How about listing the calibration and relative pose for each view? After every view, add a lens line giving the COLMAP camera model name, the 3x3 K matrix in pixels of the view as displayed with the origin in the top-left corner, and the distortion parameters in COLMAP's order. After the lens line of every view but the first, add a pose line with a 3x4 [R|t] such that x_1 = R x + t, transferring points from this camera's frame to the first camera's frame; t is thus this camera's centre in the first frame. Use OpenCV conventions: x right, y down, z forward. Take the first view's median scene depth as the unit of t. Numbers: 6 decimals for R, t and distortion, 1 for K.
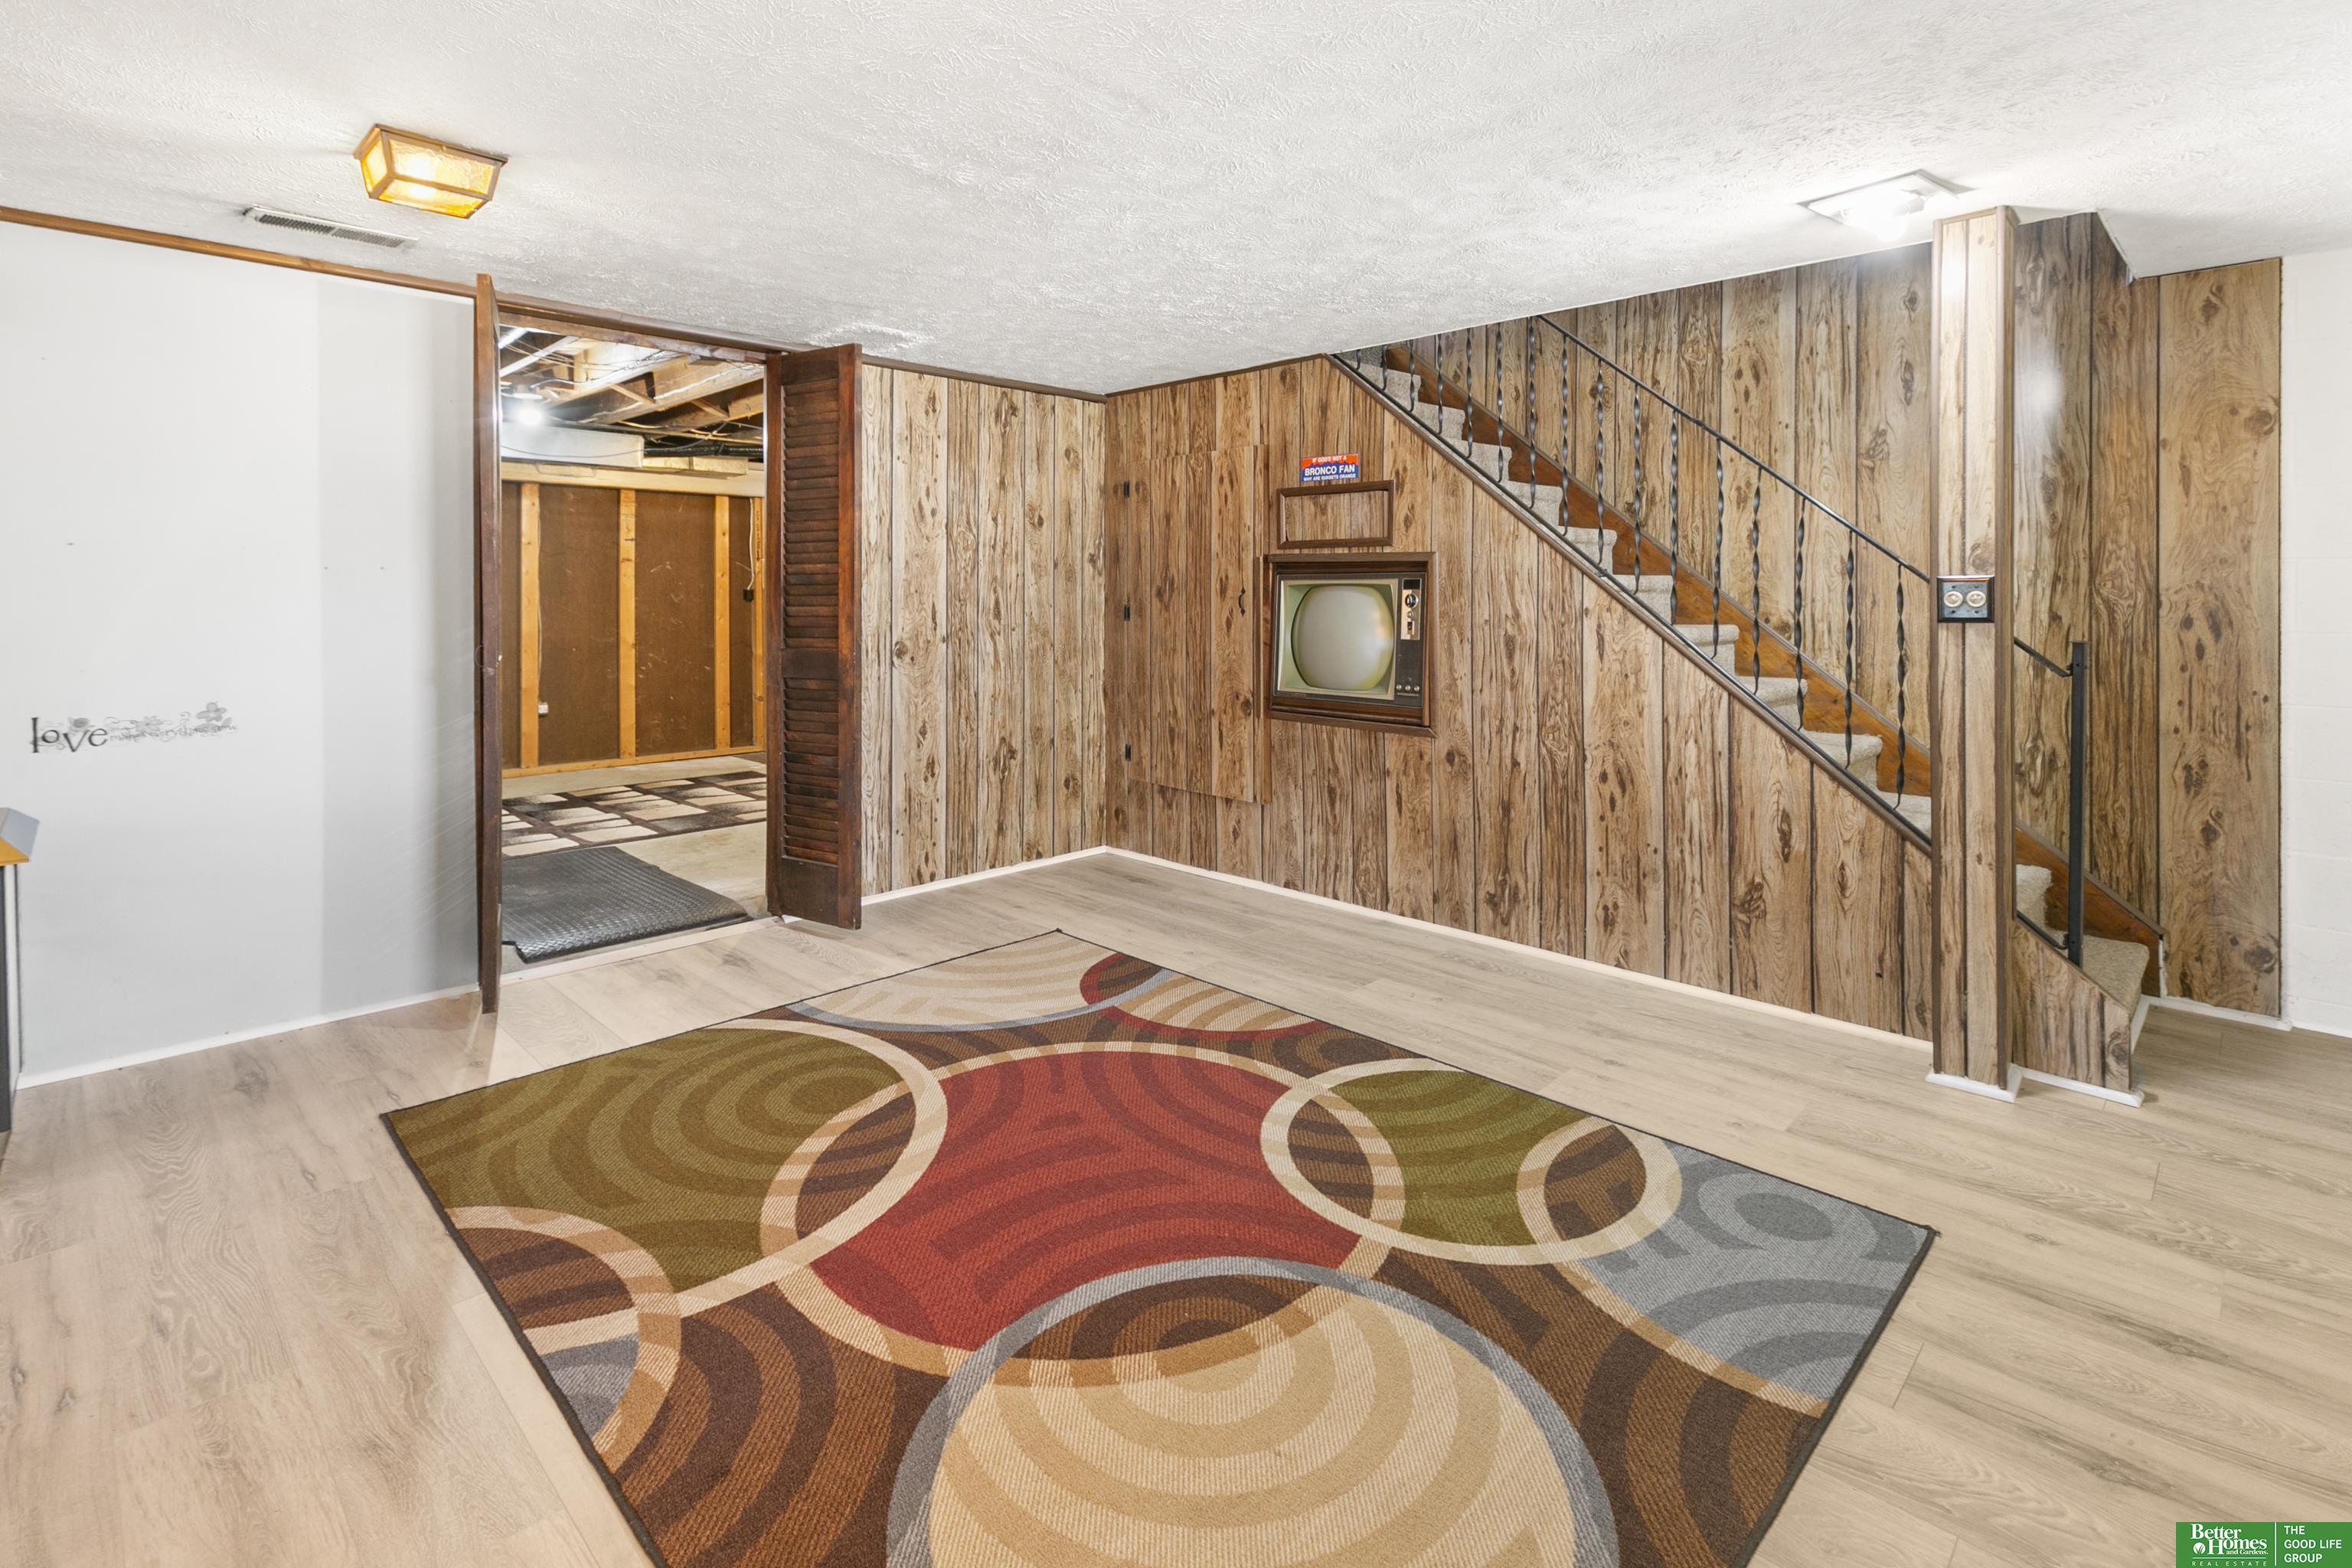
lens RADIAL K [[1086.9, 0, 1140.9], [0, 1086.9, 593.5], [0, 0, 1]] dist [0.004682, -0.000791]
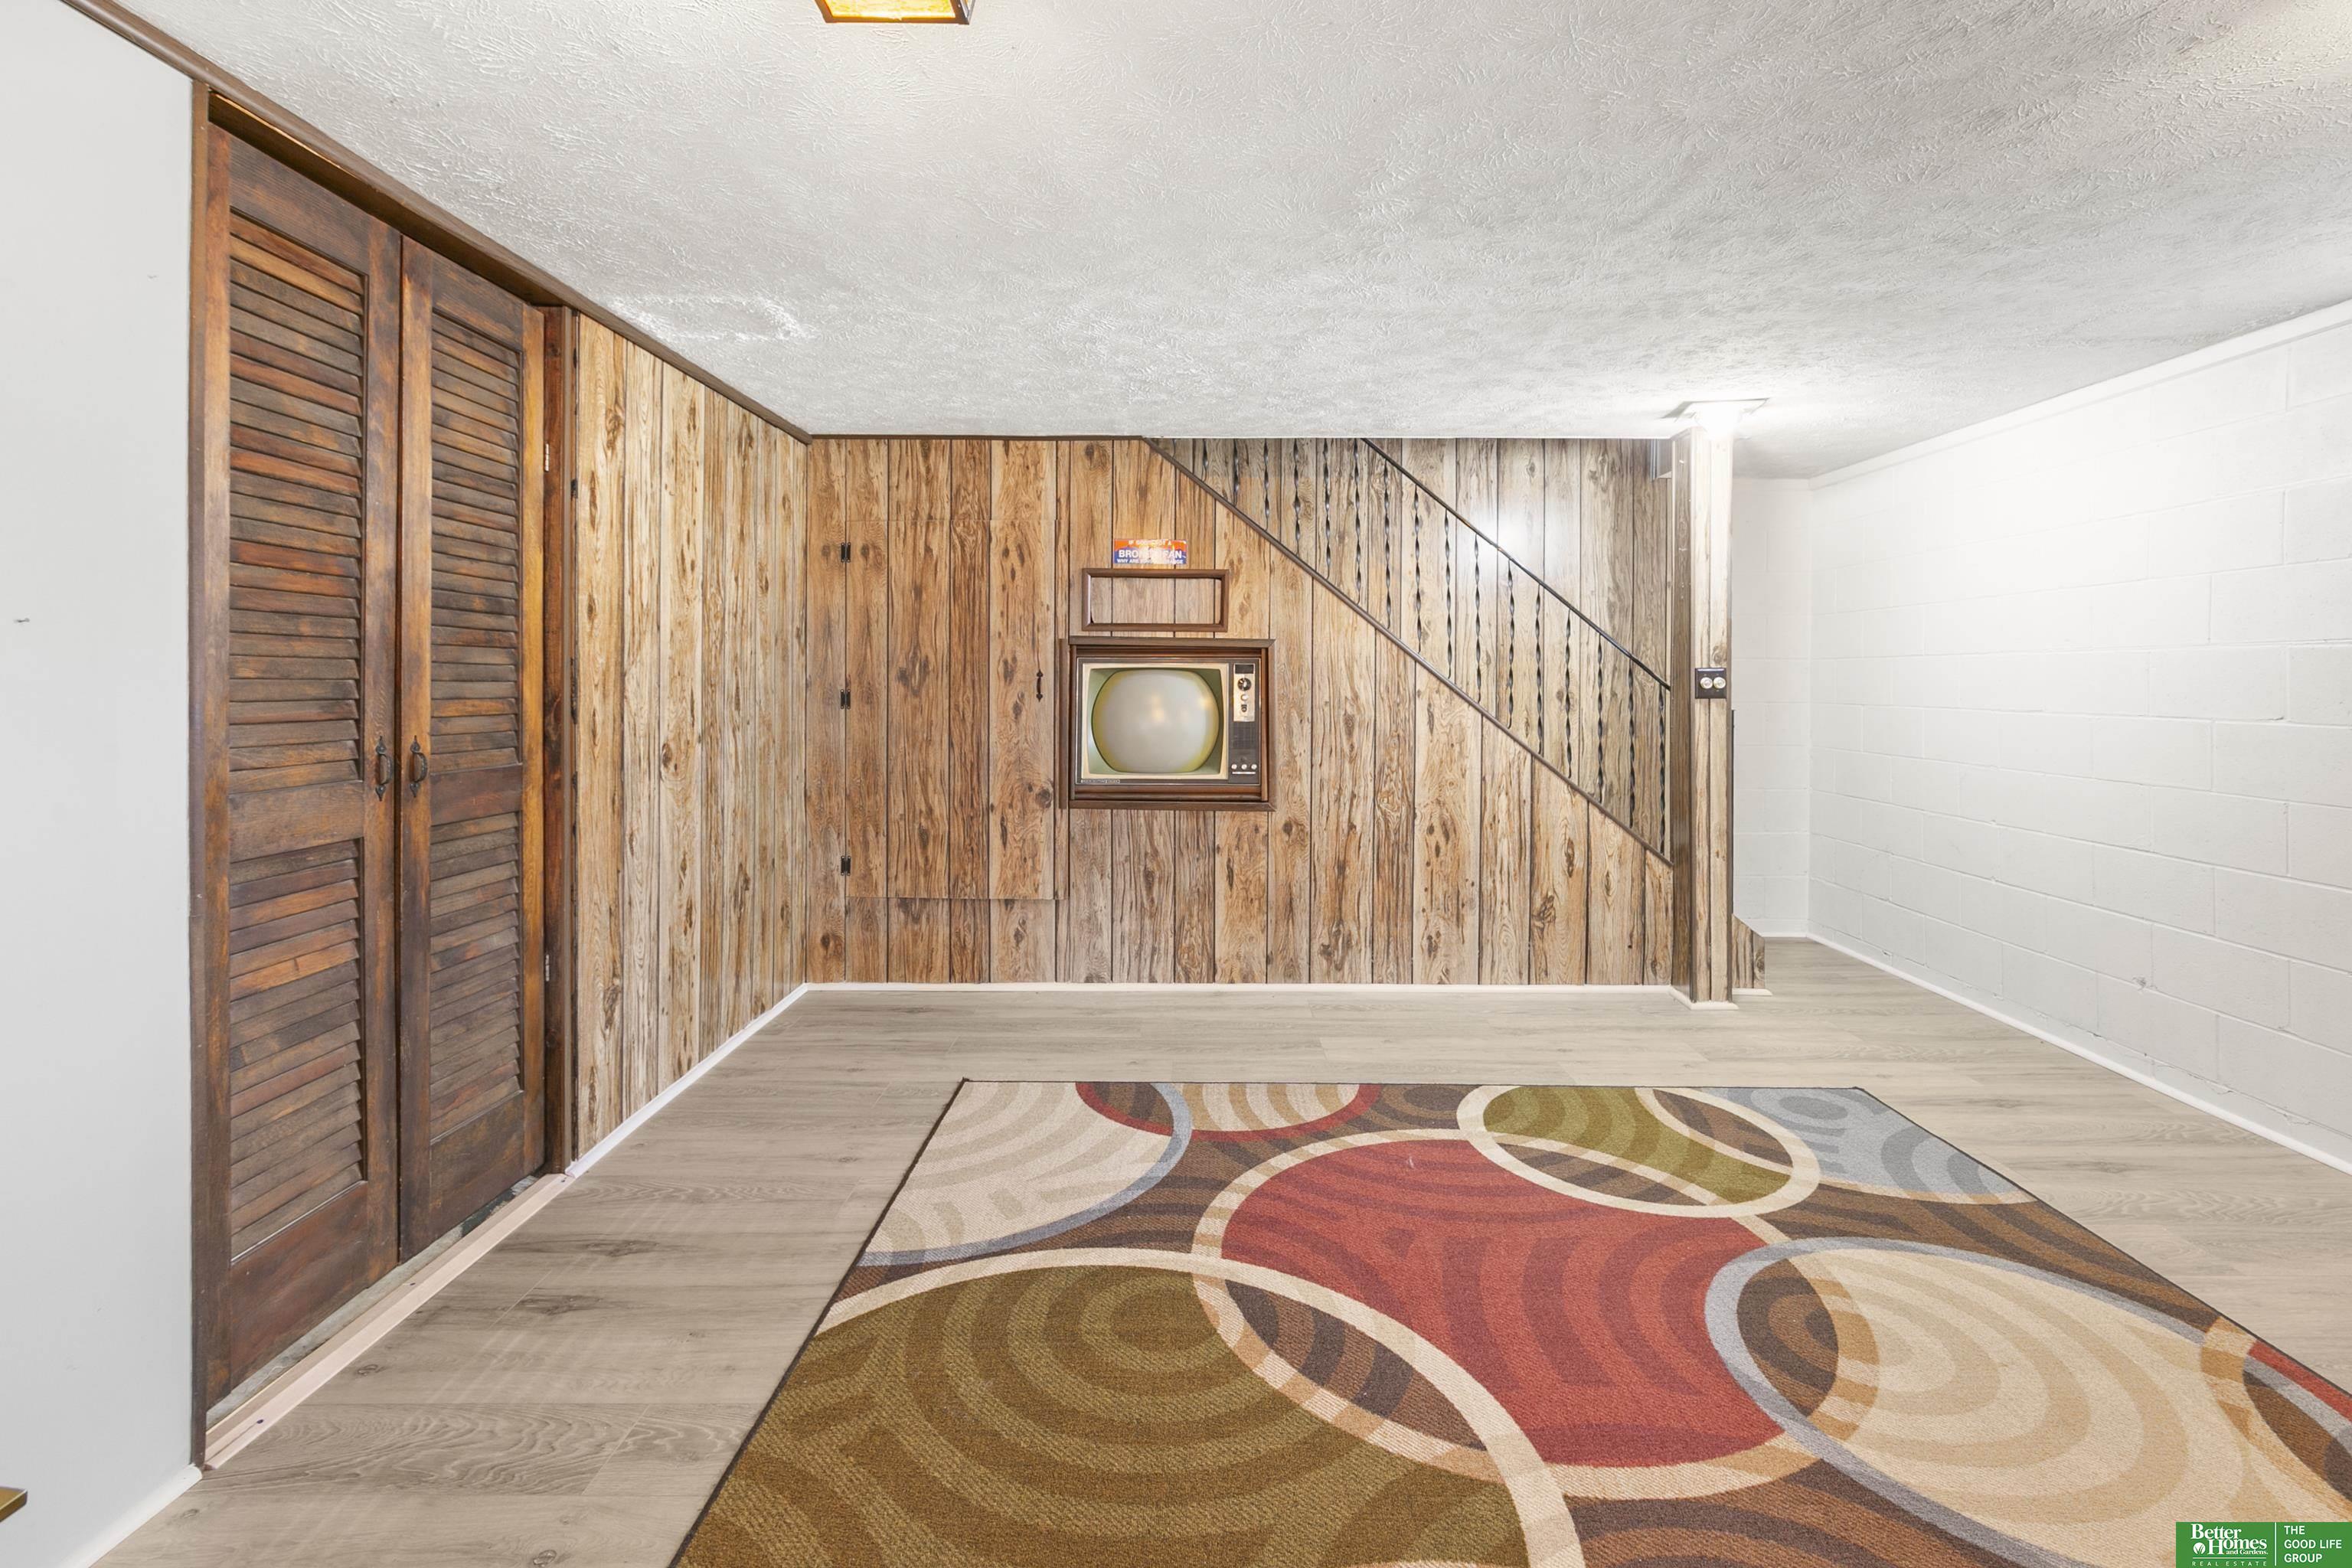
lens RADIAL K [[1086.9, 0, 1177.9], [0, 1086.9, 674.1], [0, 0, 1]] dist [0.004682, -0.000791]
pose [[0.718979, 0.003119, 0.695025, -0.714396], [-0.003050, 0.999994, -0.001331, -0.002620], [-0.695025, -0.001163, 0.718984, 0.375367]]
